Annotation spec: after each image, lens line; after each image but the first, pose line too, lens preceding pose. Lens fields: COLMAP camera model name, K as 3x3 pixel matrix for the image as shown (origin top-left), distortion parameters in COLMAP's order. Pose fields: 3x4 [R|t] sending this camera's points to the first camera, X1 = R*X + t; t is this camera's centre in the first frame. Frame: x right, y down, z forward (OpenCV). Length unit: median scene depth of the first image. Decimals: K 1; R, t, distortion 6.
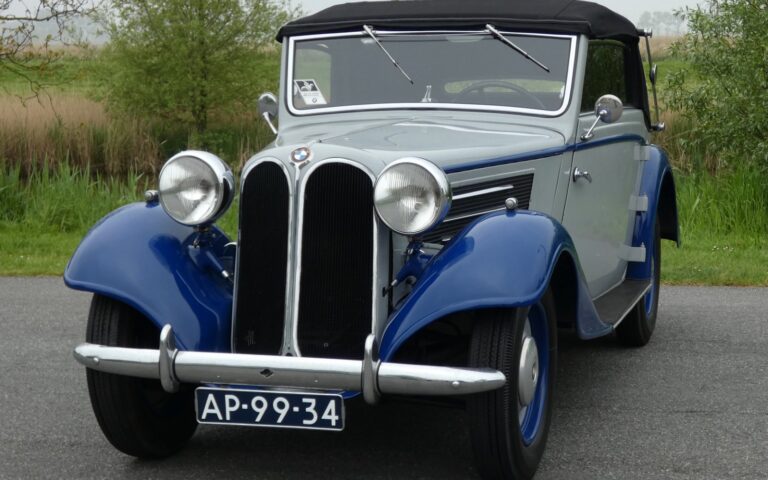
lens RADIAL K [[1505.4, 0, 384.0], [0, 1505.4, 240.0], [0, 0, 1]] dist [0.065332, 0.114636]
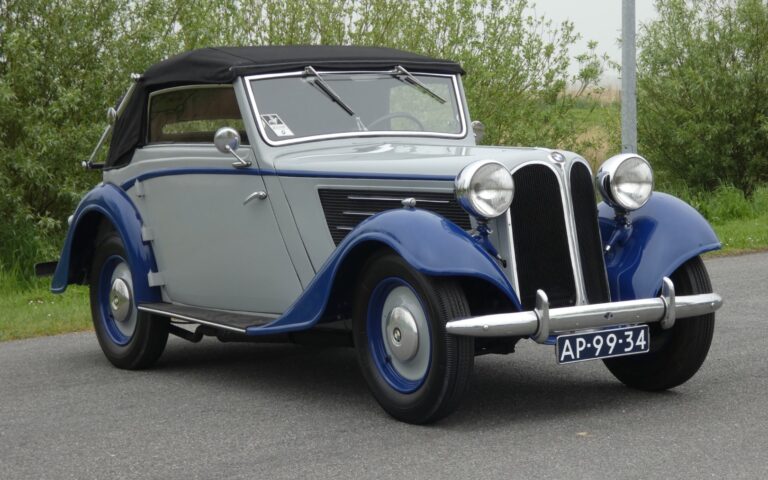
lens RADIAL K [[1883.7, 0, 384.0], [0, 1883.7, 240.0], [0, 0, 1]] dist [0.263041, -0.000440]
pose [[0.630133, -0.064964, 0.773765, -1.452936], [0.119828, 0.992692, -0.014240, 0.020994], [-0.767185, 0.101692, 0.633313, 0.082543]]
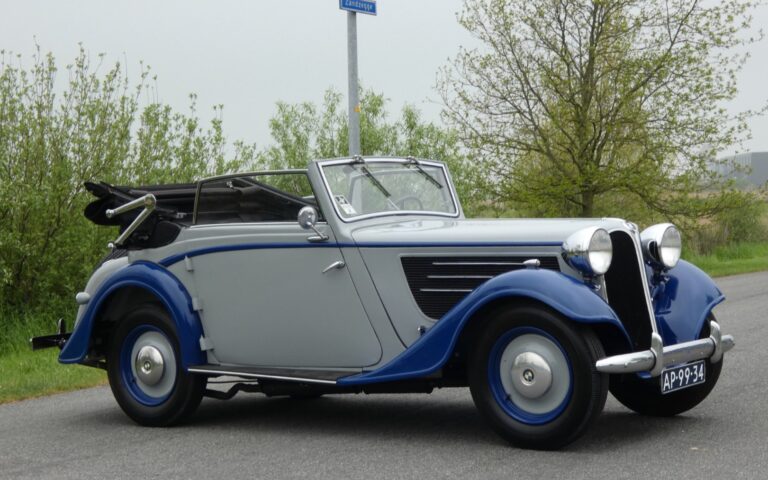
lens RADIAL K [[1539.6, 0, 384.0], [0, 1539.6, 240.0], [0, 0, 1]] dist [0.067006, 0.026444]
pose [[0.335998, -0.022815, 0.941586, -1.722323], [0.148151, 0.988542, -0.028914, -0.033022], [-0.930138, 0.149212, 0.335528, 0.705104]]
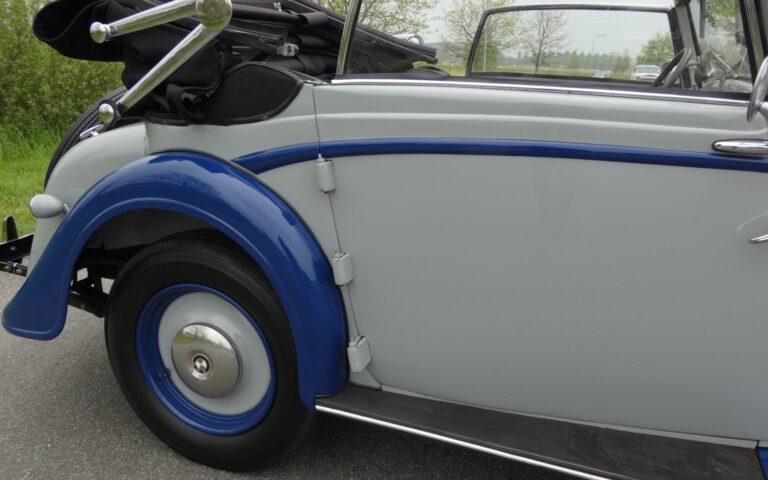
lens RADIAL K [[619.5, 0, 383.8], [0, 619.5, 252.0], [0, 0, 1]] dist [-0.002864, -0.000040]
pose [[0.049894, -0.283276, 0.957740, -0.360160], [0.085509, 0.956625, 0.278492, -0.139332], [-0.995087, 0.068000, 0.071952, 1.501146]]
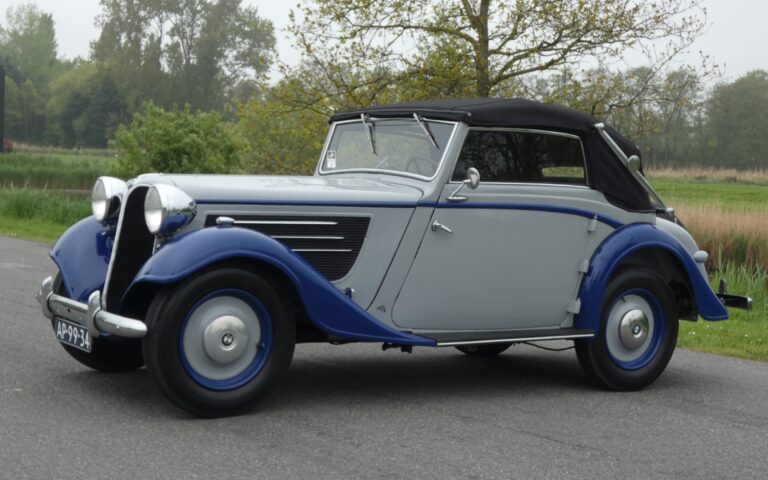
lens RADIAL K [[1201.9, 0, 384.0], [0, 1201.9, 240.0], [0, 0, 1]] dist [0.019772, 0.010112]
pose [[0.776075, 0.081809, -0.625311, 0.952788], [-0.129127, 0.991156, -0.030588, 0.009069], [0.617279, 0.104483, 0.779776, 0.193217]]
